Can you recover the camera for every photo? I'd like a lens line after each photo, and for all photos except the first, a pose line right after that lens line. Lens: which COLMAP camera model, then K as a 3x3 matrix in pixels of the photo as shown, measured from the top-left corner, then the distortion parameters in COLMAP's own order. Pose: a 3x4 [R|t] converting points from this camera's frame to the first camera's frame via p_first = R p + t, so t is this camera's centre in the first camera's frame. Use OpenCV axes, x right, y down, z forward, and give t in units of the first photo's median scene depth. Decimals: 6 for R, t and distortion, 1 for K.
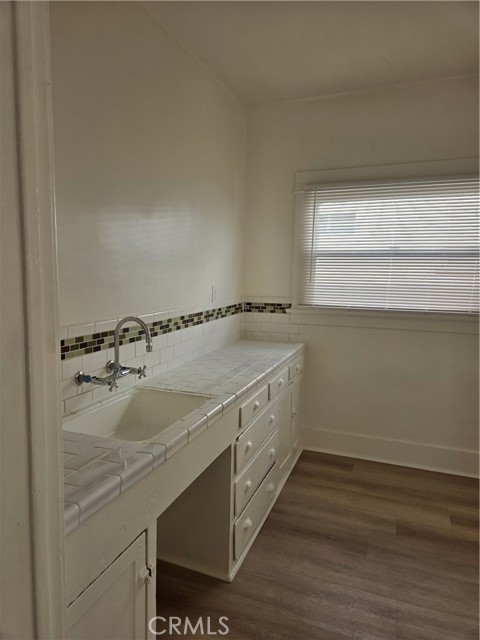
lens RADIAL K [[424.4, 0, 243.7], [0, 424.4, 319.7], [0, 0, 1]] dist [0.039372, -0.044855]
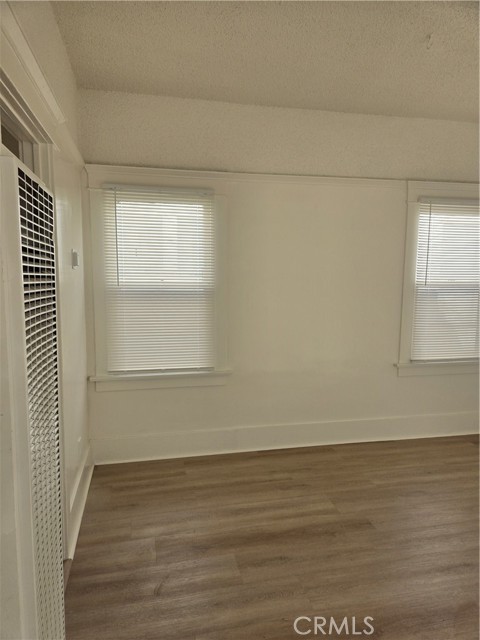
lens RADIAL K [[424.4, 0, 230.9], [0, 424.4, 322.2], [0, 0, 1]] dist [0.039372, -0.044855]
pose [[0.828585, -0.070205, 0.555444, -0.543768], [0.071181, 0.997266, 0.019864, -0.032686], [-0.555320, 0.023079, 0.831317, 0.225330]]
